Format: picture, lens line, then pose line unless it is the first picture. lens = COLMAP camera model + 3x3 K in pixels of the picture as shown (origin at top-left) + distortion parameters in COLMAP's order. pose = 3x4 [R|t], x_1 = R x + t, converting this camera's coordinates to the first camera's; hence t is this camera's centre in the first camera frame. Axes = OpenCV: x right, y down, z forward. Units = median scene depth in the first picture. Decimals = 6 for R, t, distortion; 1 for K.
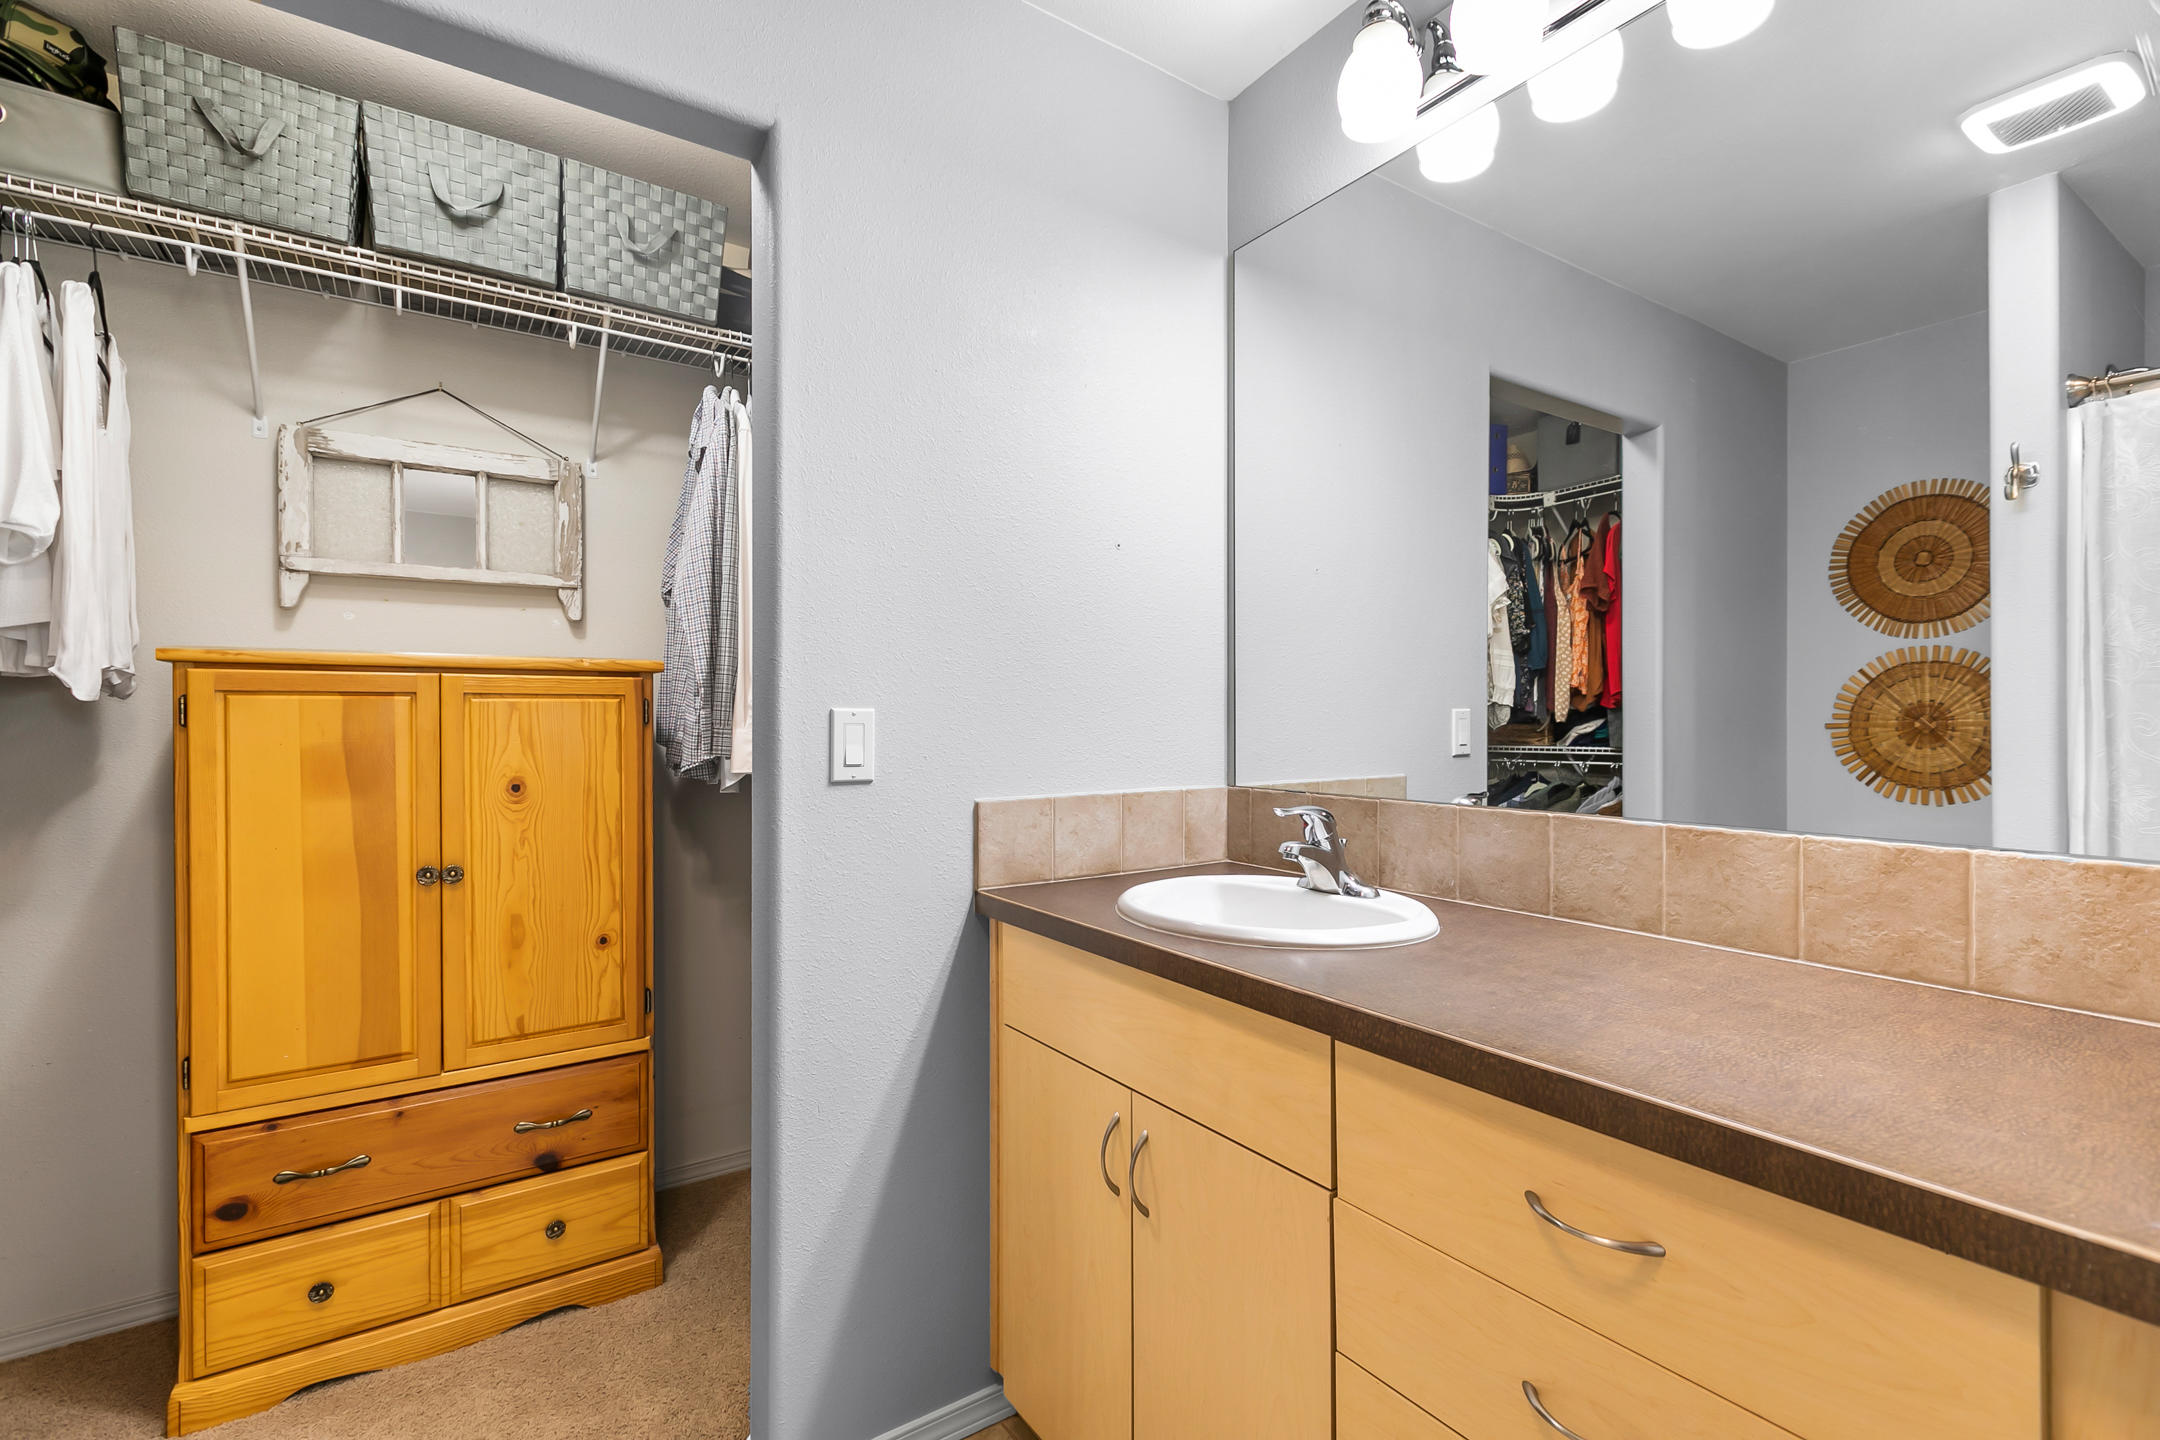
lens RADIAL K [[966.6, 0, 1082.8], [0, 966.6, 715.4], [0, 0, 1]] dist [-0.003707, -0.000152]
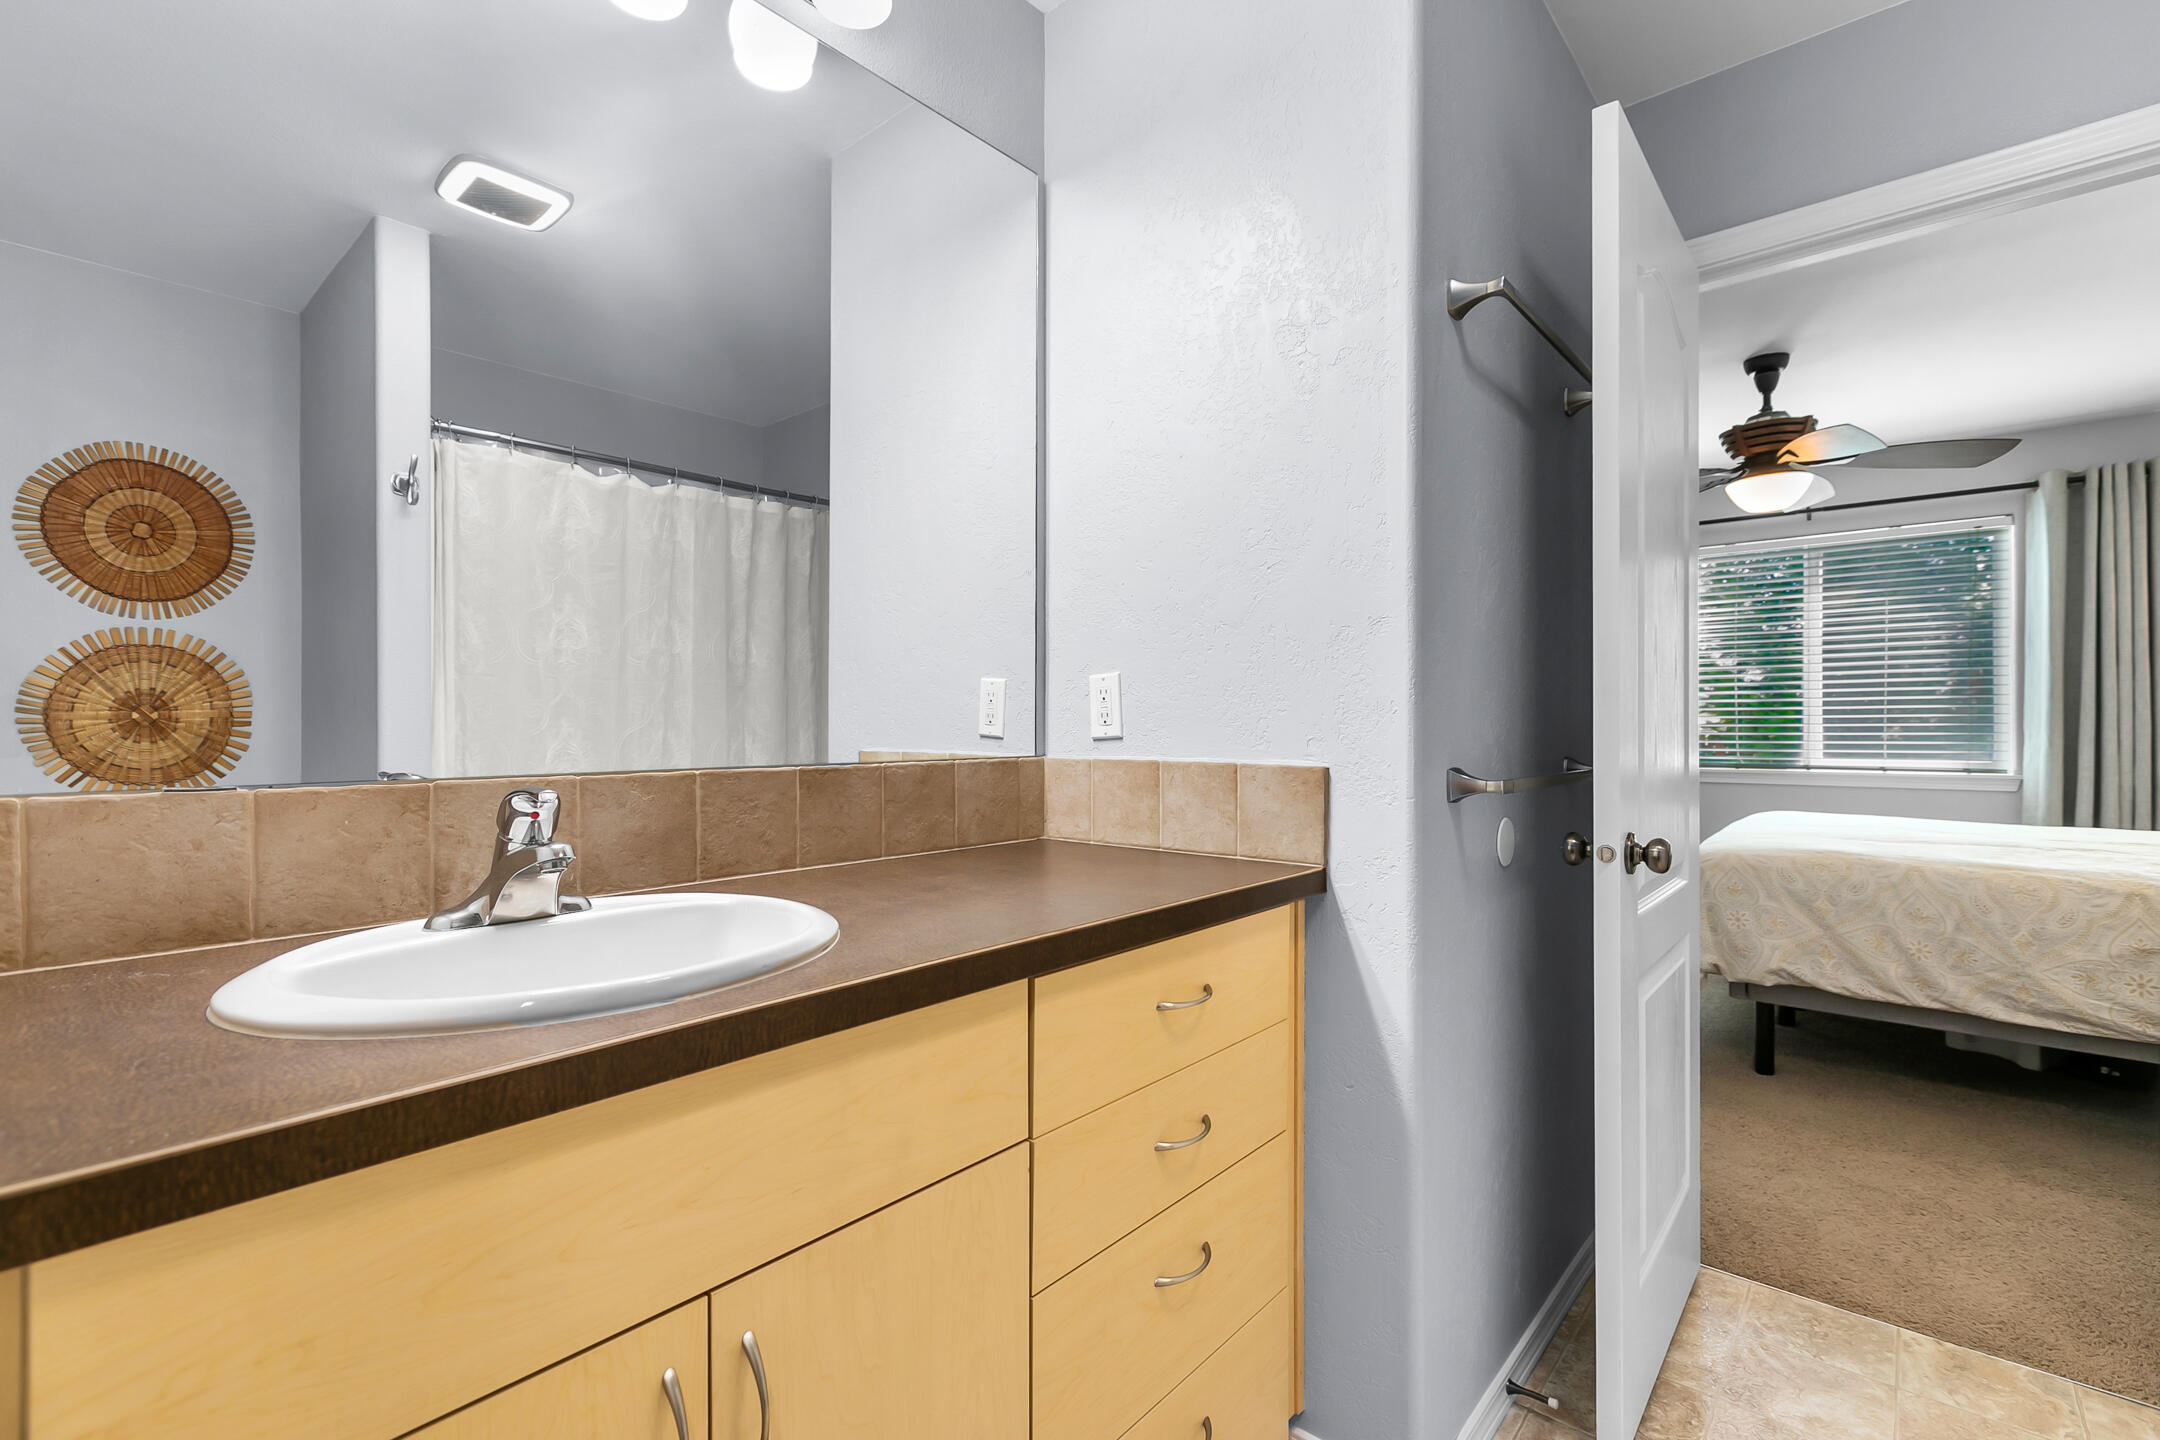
lens RADIAL K [[966.6, 0, 1081.3], [0, 966.6, 729.0], [0, 0, 1]] dist [-0.003707, -0.000152]
pose [[-0.259972, 0.002493, 0.965613, -0.222438], [0.005958, 0.999982, -0.000978, 0.028749], [-0.965598, 0.005499, -0.259982, 0.391188]]
